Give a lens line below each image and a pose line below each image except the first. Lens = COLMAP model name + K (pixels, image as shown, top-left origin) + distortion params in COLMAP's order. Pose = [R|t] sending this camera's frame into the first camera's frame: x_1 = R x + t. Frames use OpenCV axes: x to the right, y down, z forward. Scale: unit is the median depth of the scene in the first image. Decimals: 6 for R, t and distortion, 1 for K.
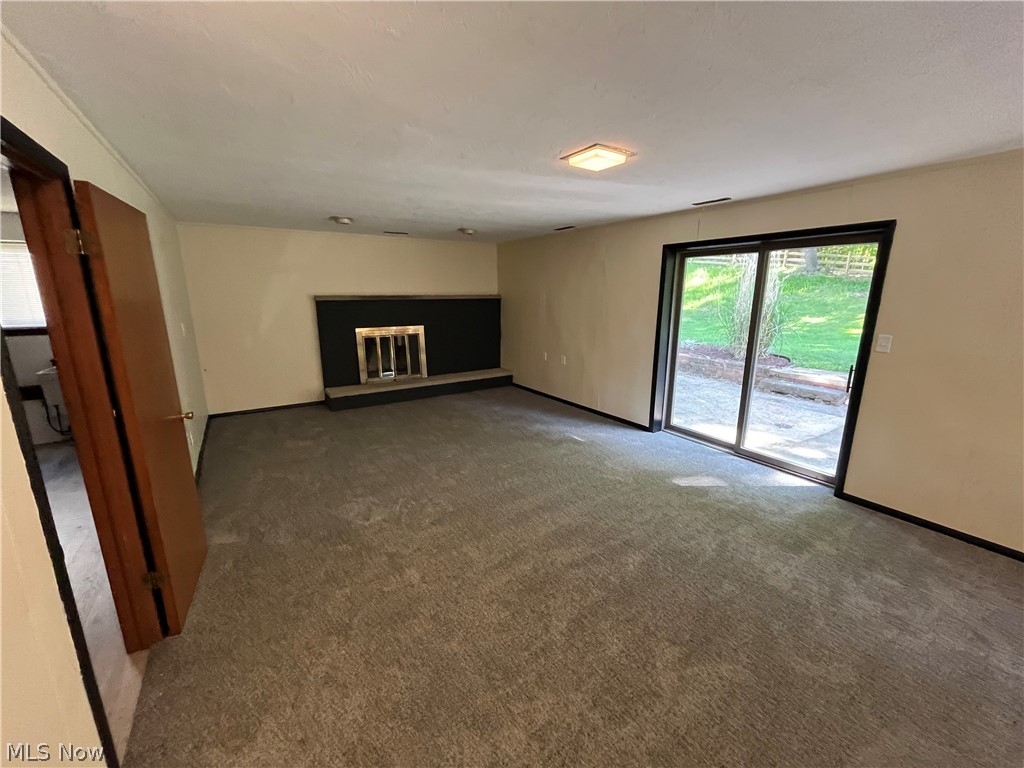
lens RADIAL K [[412.7, 0, 512.7], [0, 412.7, 386.2], [0, 0, 1]] dist [-0.001849, -0.000341]
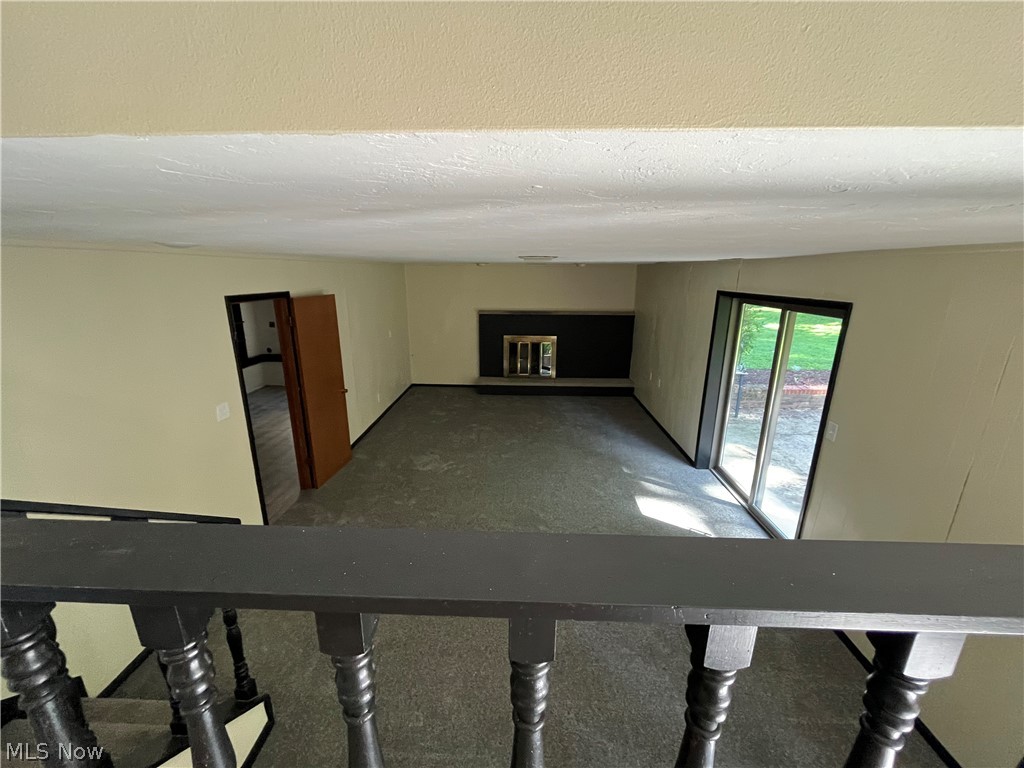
lens RADIAL K [[412.7, 0, 510.4], [0, 412.7, 383.3], [0, 0, 1]] dist [-0.001849, -0.000341]
pose [[0.815454, 0.152623, -0.558338, 0.405486], [-0.134474, 0.988171, 0.073719, -0.088874], [0.562985, 0.014967, 0.826332, -0.087169]]
